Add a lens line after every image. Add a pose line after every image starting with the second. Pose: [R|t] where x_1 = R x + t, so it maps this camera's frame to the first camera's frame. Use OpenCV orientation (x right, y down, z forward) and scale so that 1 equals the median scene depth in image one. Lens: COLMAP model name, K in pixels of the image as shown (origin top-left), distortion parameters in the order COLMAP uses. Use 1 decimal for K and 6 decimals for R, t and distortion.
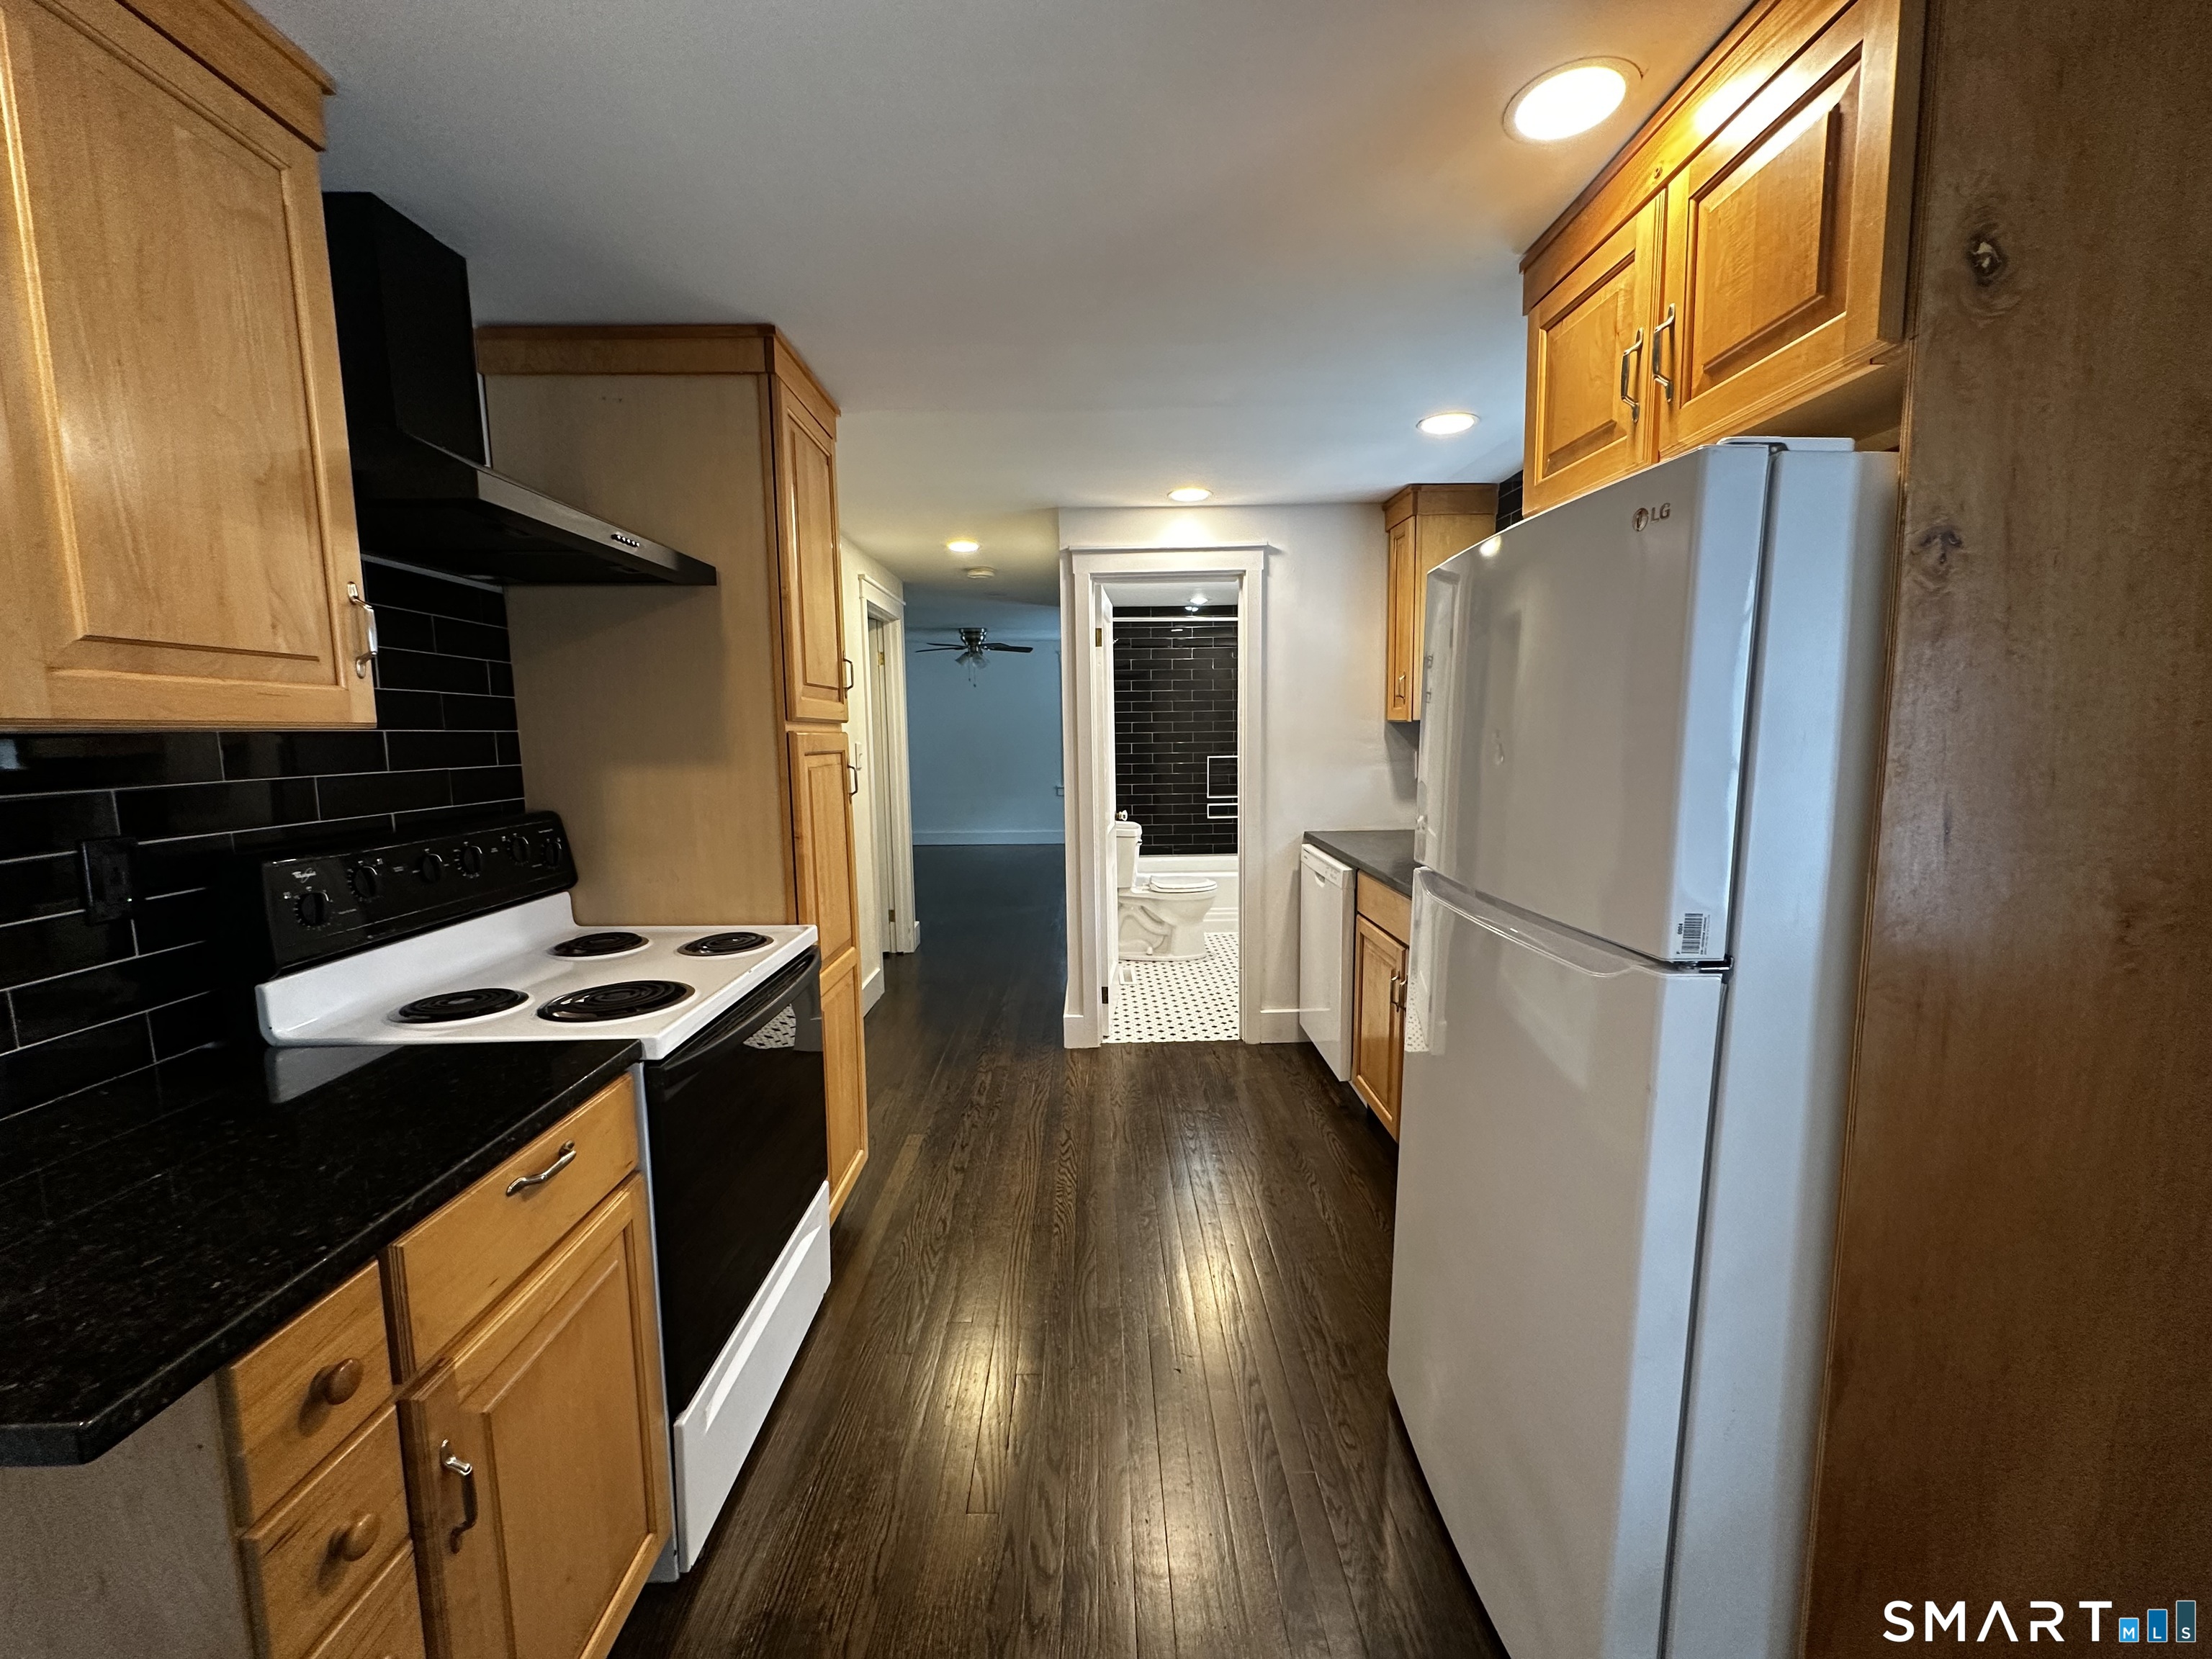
lens RADIAL K [[884.2, 0, 1106.0], [0, 884.2, 829.5], [0, 0, 1]] dist [-0.000853, 0.000003]
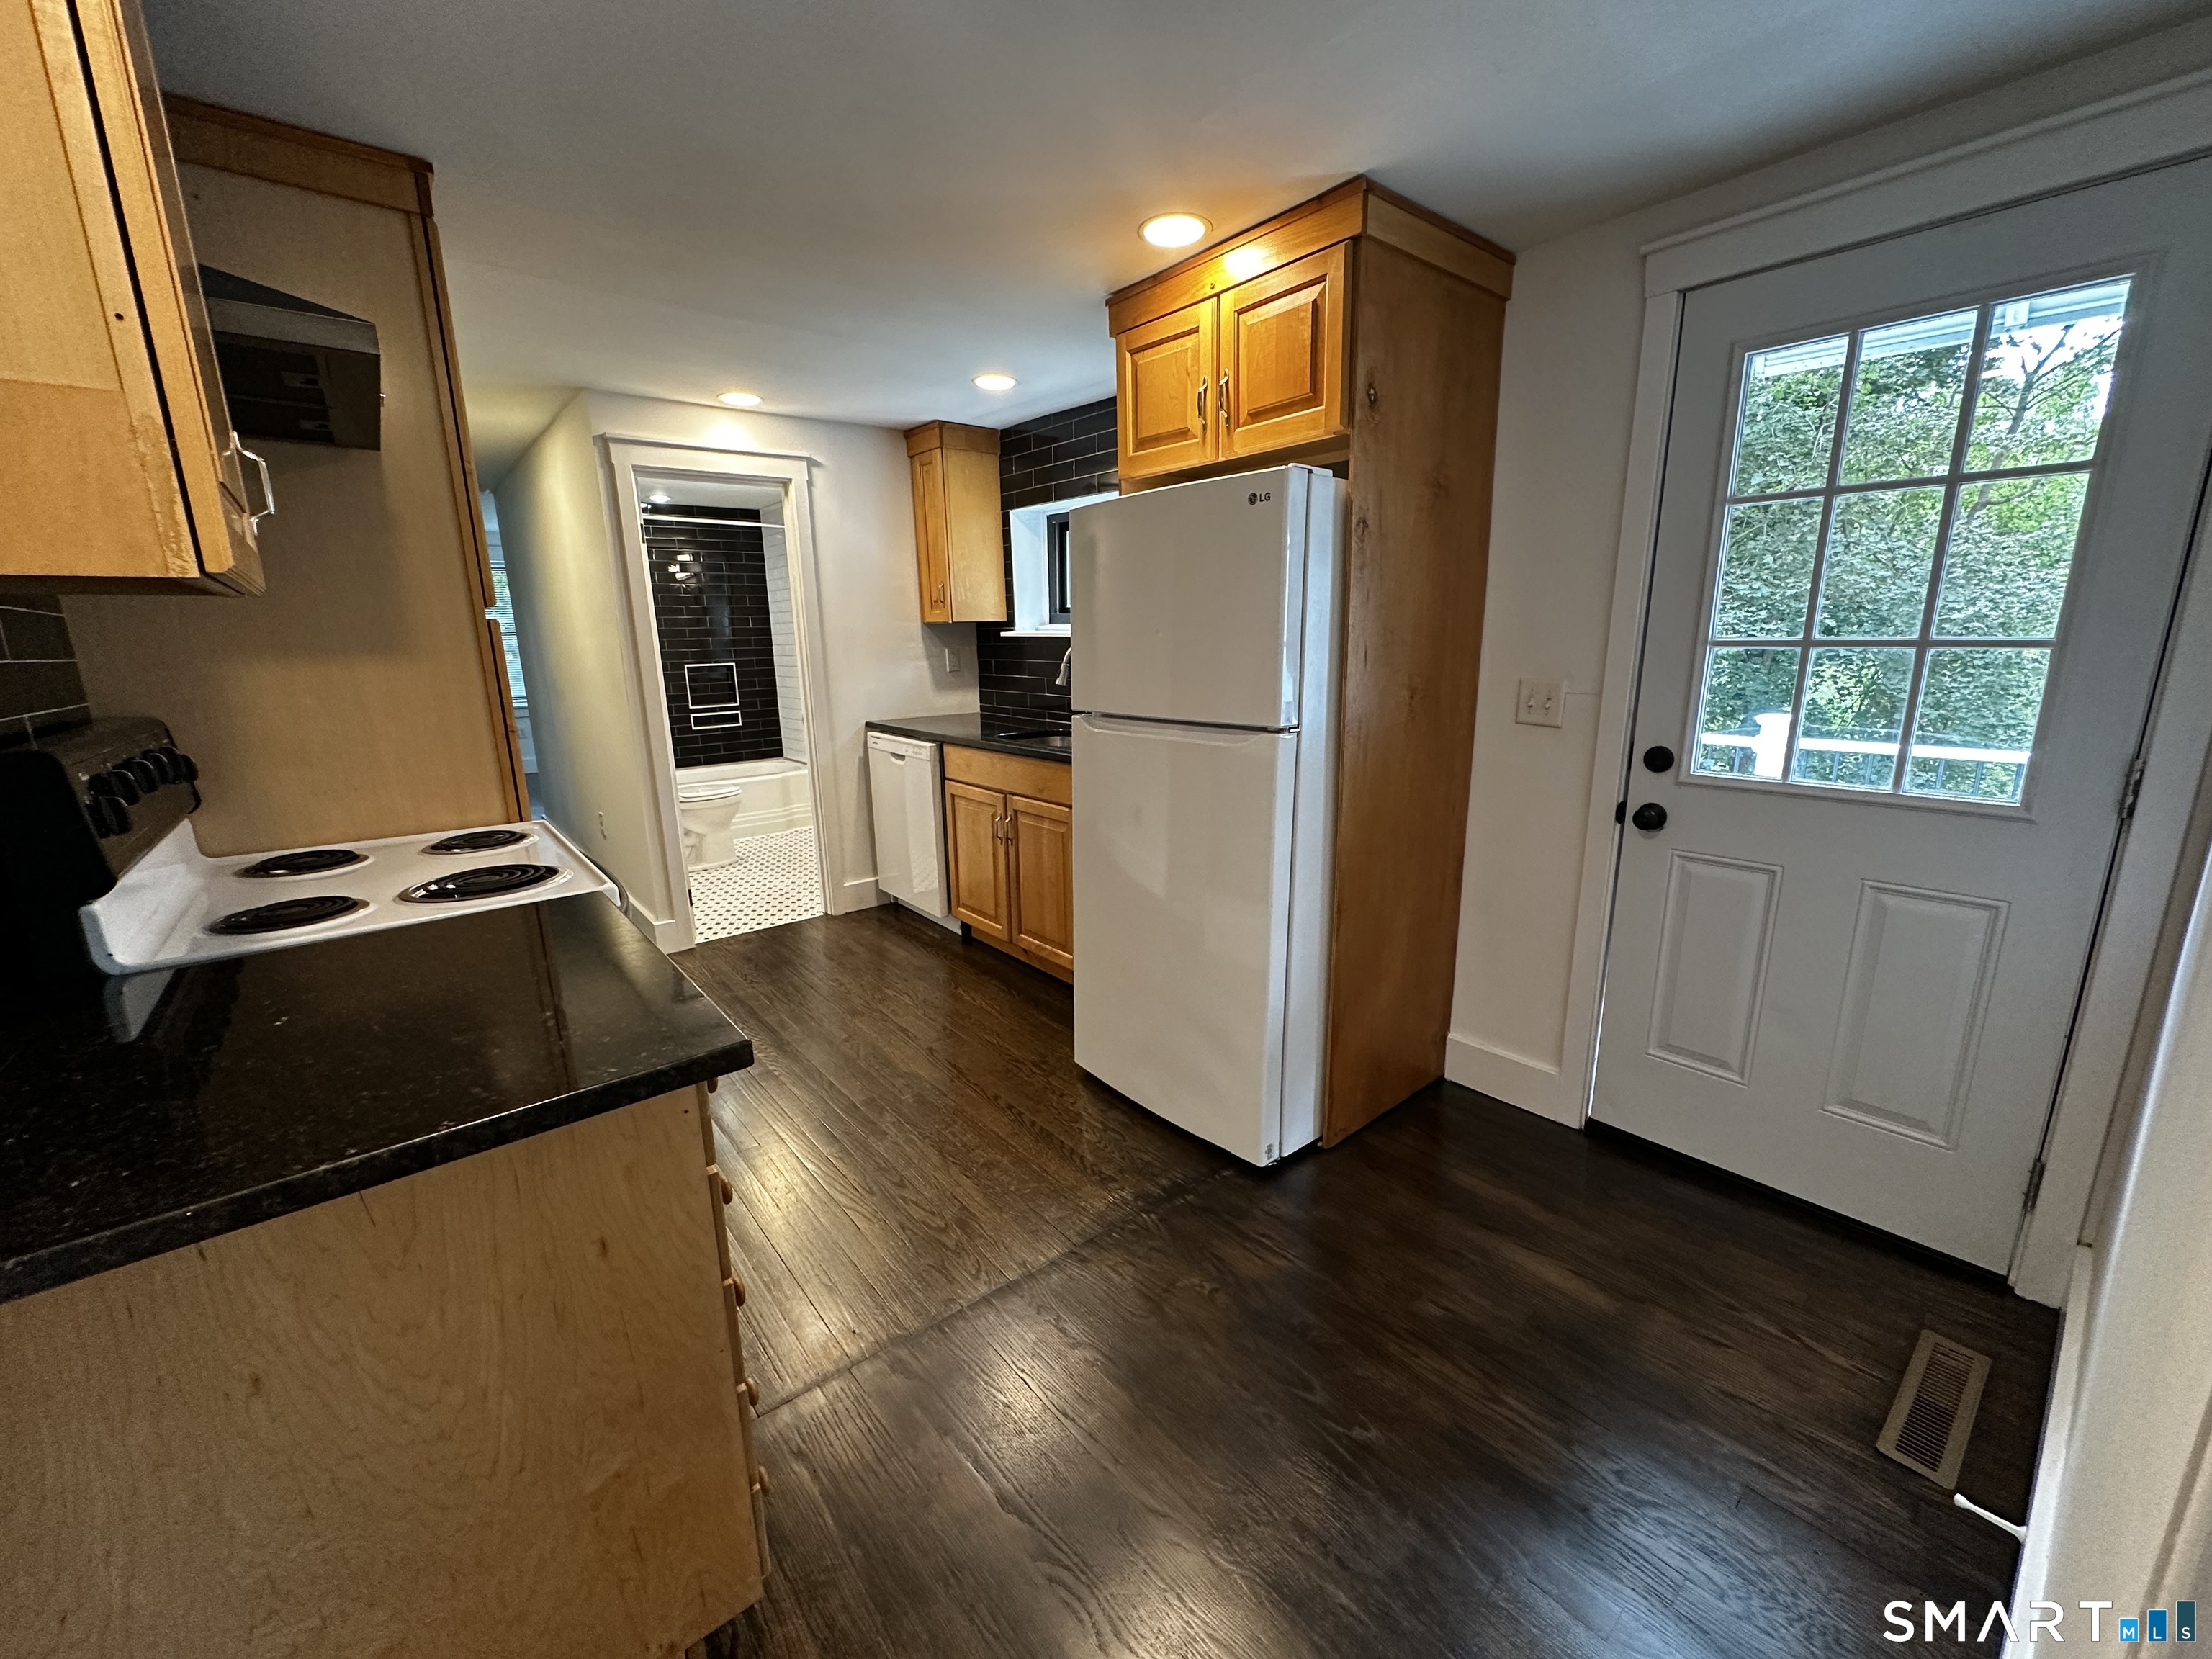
lens RADIAL K [[881.0, 0, 1111.4], [0, 881.0, 826.1], [0, 0, 1]] dist [0.000424, -0.000001]
pose [[0.775762, -0.137219, 0.615925, -0.343447], [0.081167, 0.989661, 0.118252, 0.037596], [-0.625783, -0.041742, 0.778879, -0.121965]]
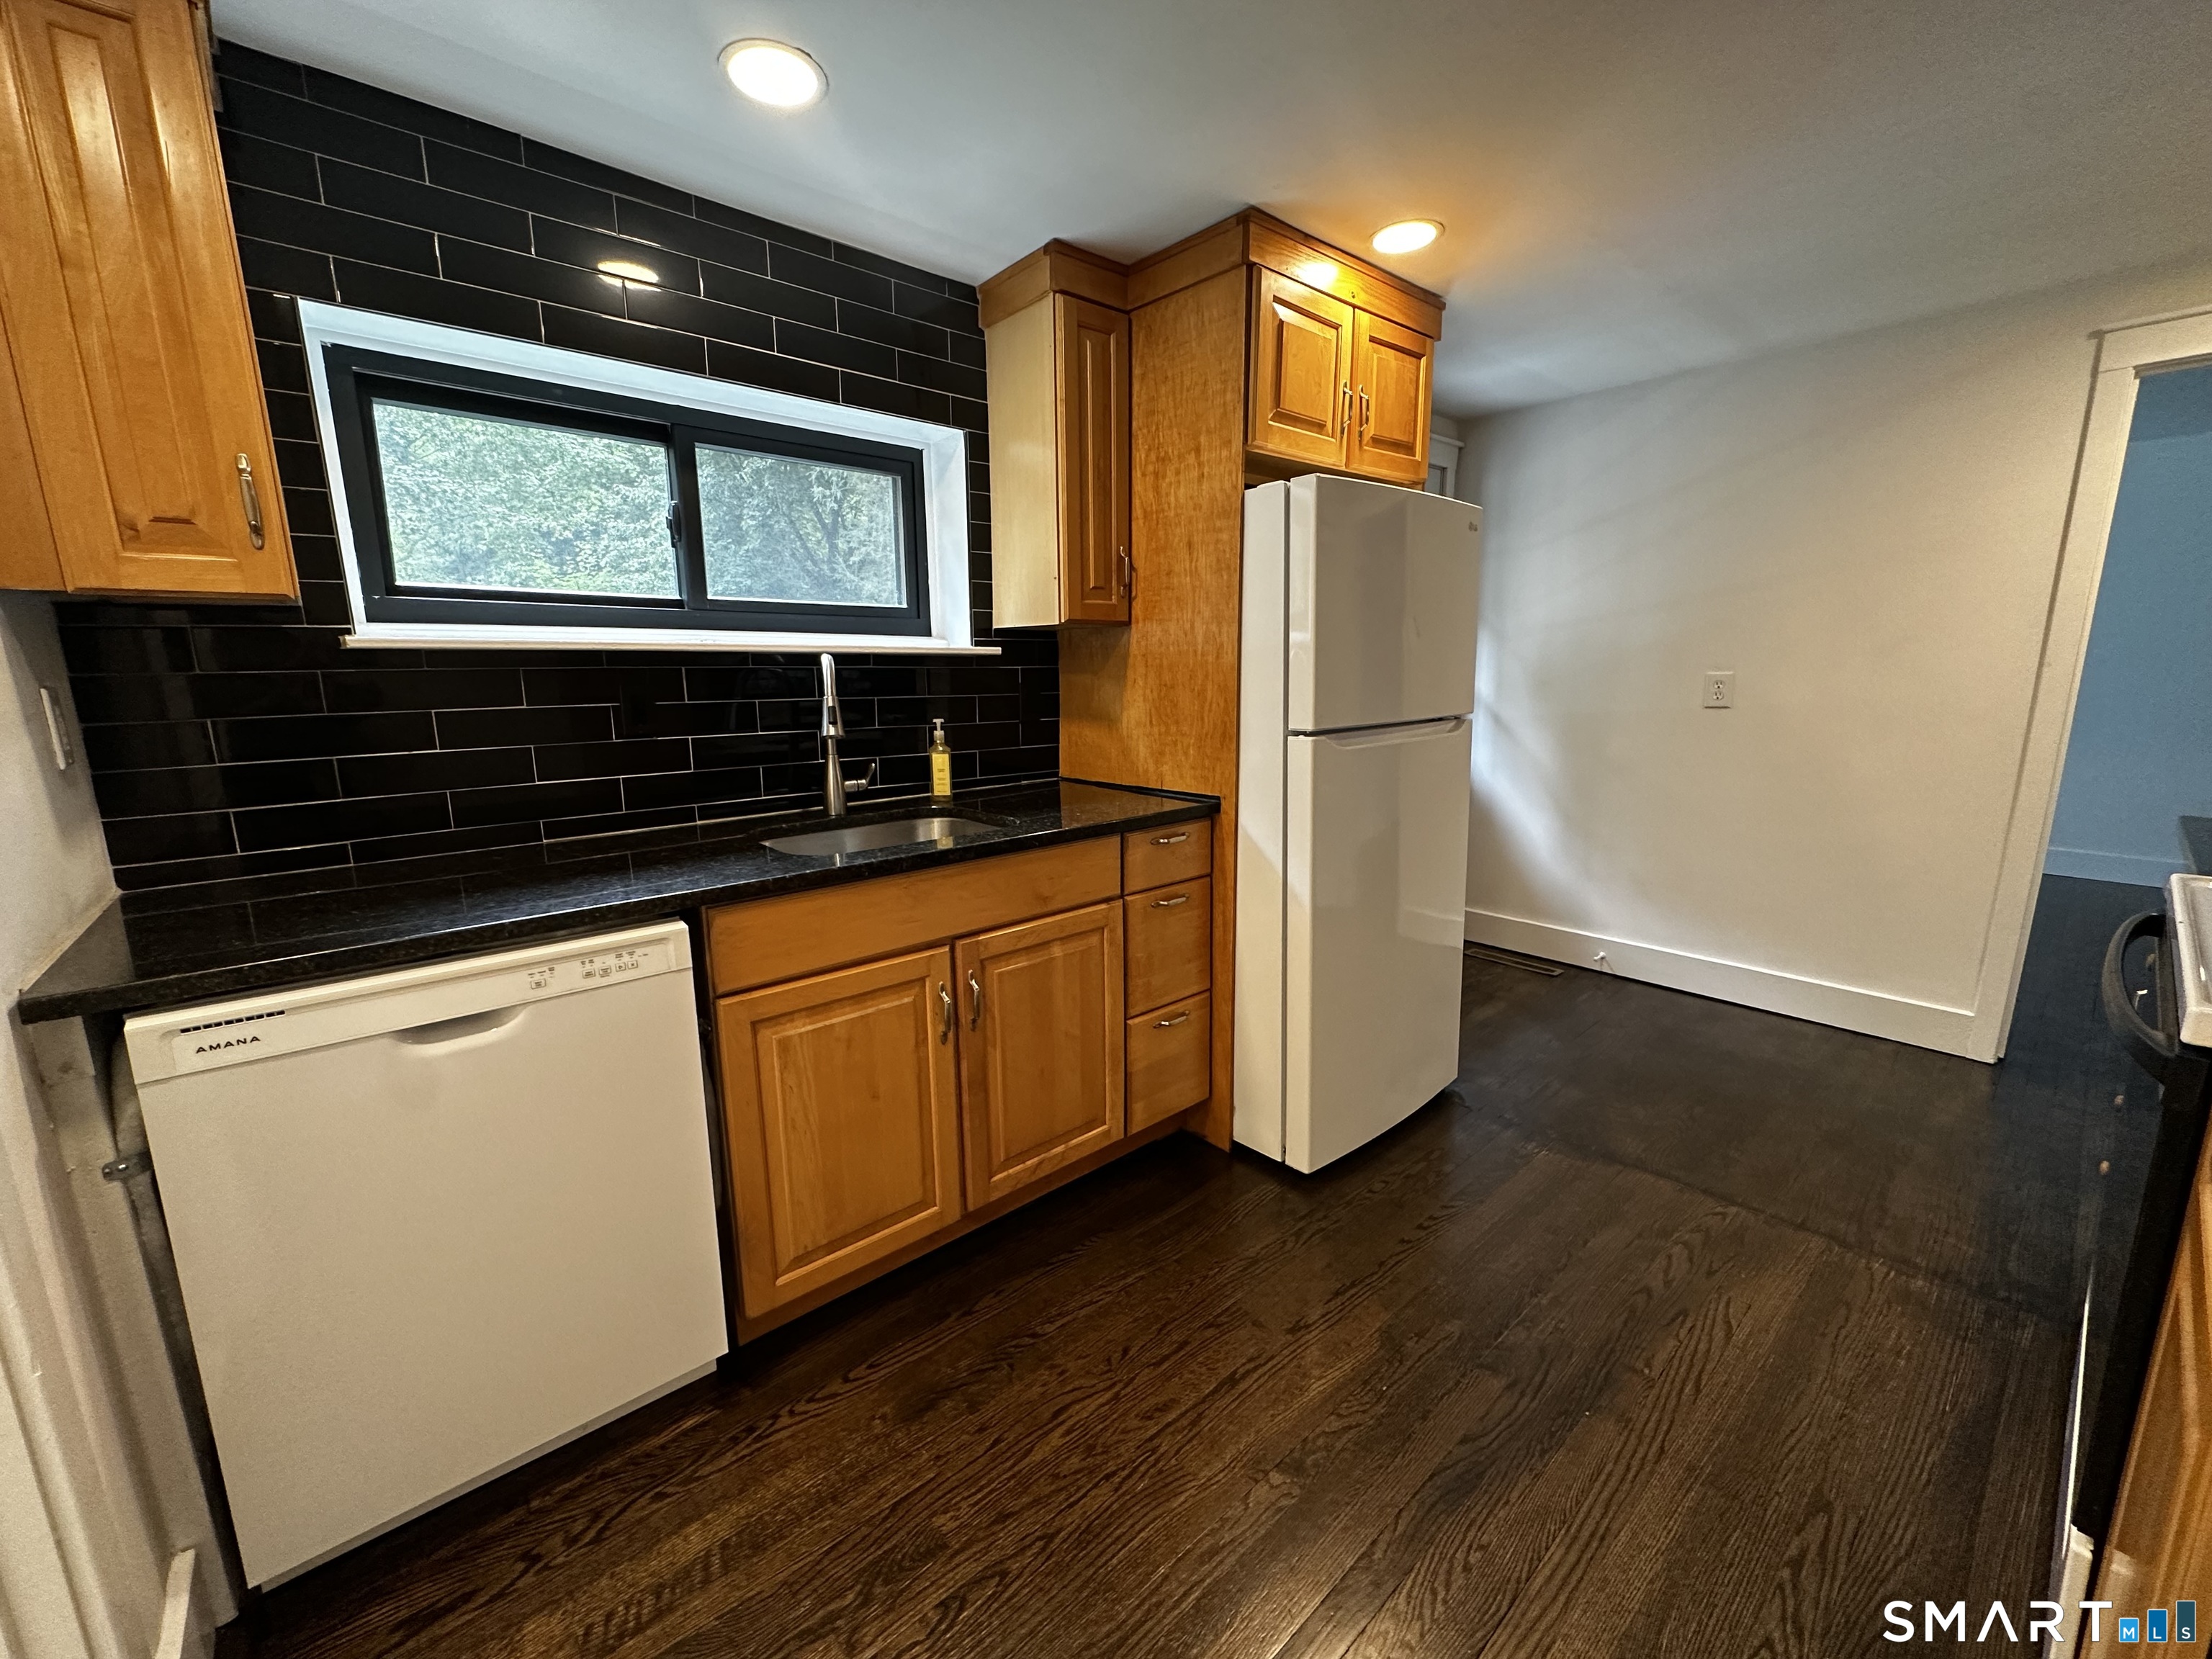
lens RADIAL K [[881.0, 0, 1111.4], [0, 881.0, 826.1], [0, 0, 1]] dist [0.000424, -0.000001]
pose [[-0.651353, -0.124847, 0.748433, -0.232141], [0.107178, 0.961343, 0.253639, -0.107868], [-0.751167, 0.245424, -0.612793, 1.259437]]
